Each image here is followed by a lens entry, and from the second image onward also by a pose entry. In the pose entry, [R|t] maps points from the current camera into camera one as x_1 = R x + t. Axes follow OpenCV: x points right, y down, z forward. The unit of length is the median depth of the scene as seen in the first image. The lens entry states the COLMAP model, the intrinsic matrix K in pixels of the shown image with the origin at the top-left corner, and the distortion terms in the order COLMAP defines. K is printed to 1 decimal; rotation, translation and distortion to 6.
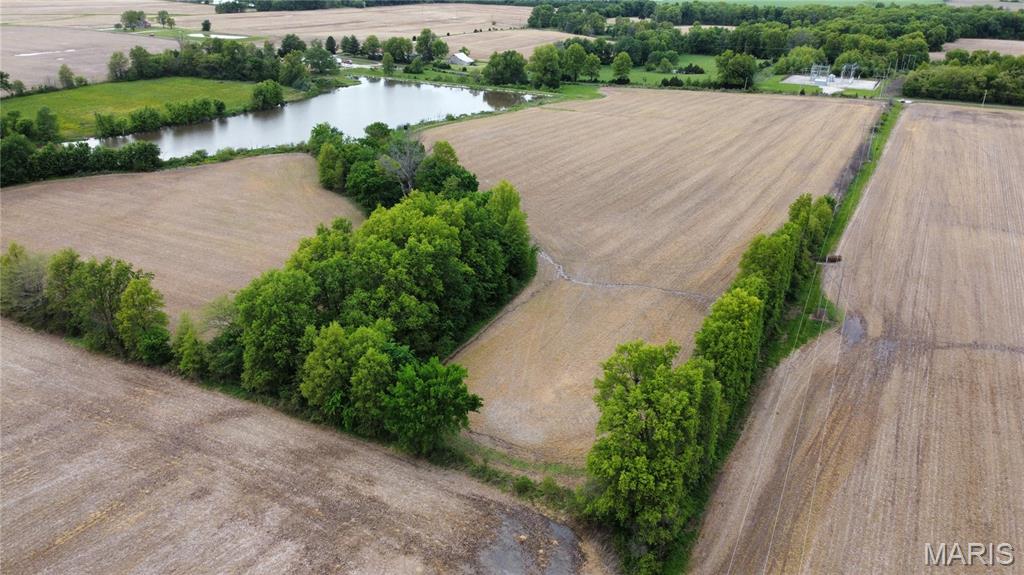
lens RADIAL K [[784.1, 0, 512.0], [0, 784.1, 287.5], [0, 0, 1]] dist [0.004032, -0.001009]
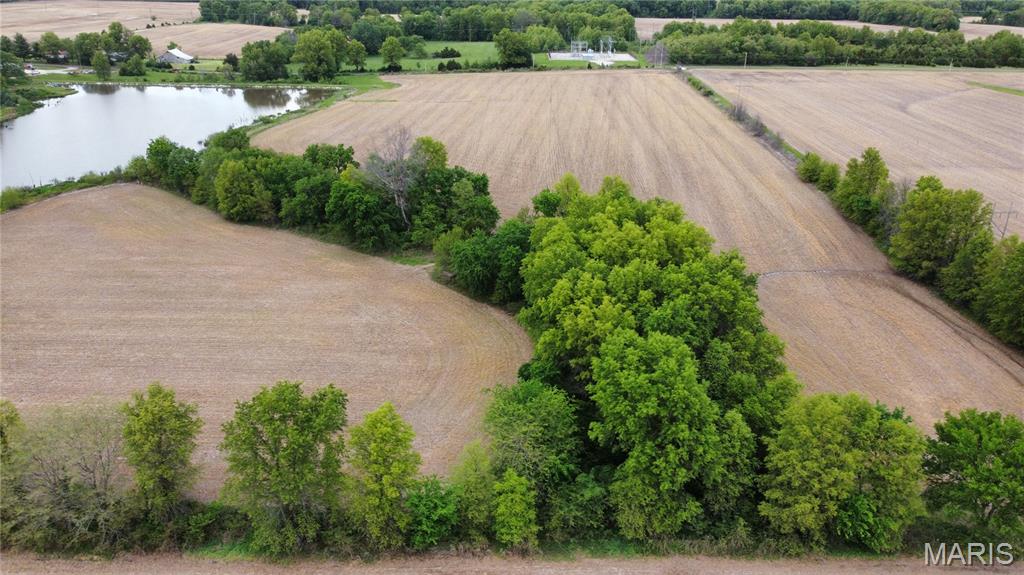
lens RADIAL K [[771.5, 0, 512.0], [0, 771.5, 287.5], [0, 0, 1]] dist [0.000774, -0.002858]
pose [[0.879719, -0.184837, 0.438097, -0.414365], [0.181500, 0.982124, 0.049906, -0.070496], [-0.439490, 0.035612, 0.897541, 0.311651]]
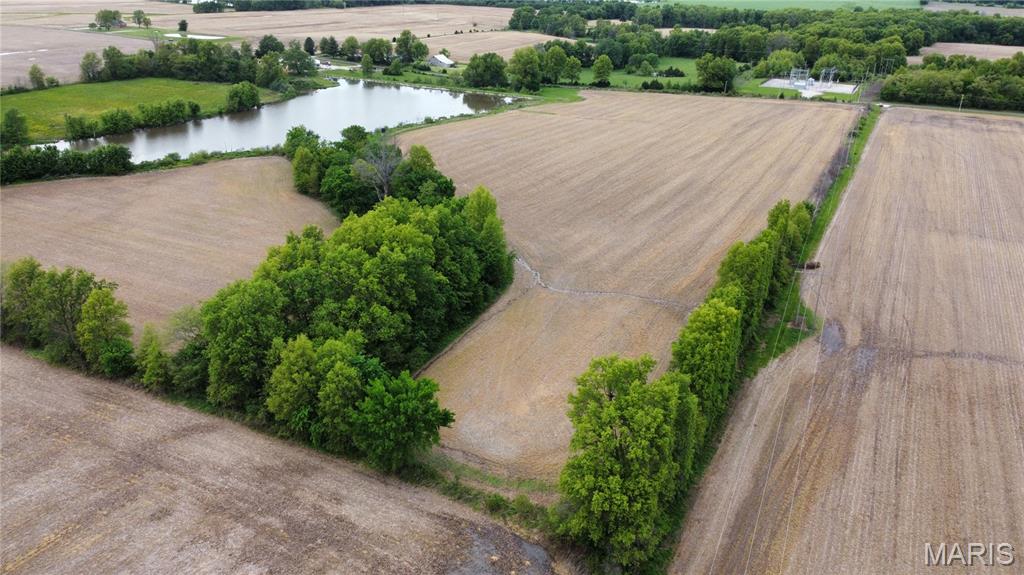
lens RADIAL K [[784.1, 0, 512.0], [0, 784.1, 287.5], [0, 0, 1]] dist [0.004032, -0.001009]
pose [[0.999759, -0.001521, 0.021919, 0.007143], [0.001549, 0.999998, -0.001277, -0.007369], [-0.021917, 0.001311, 0.999759, 0.013290]]
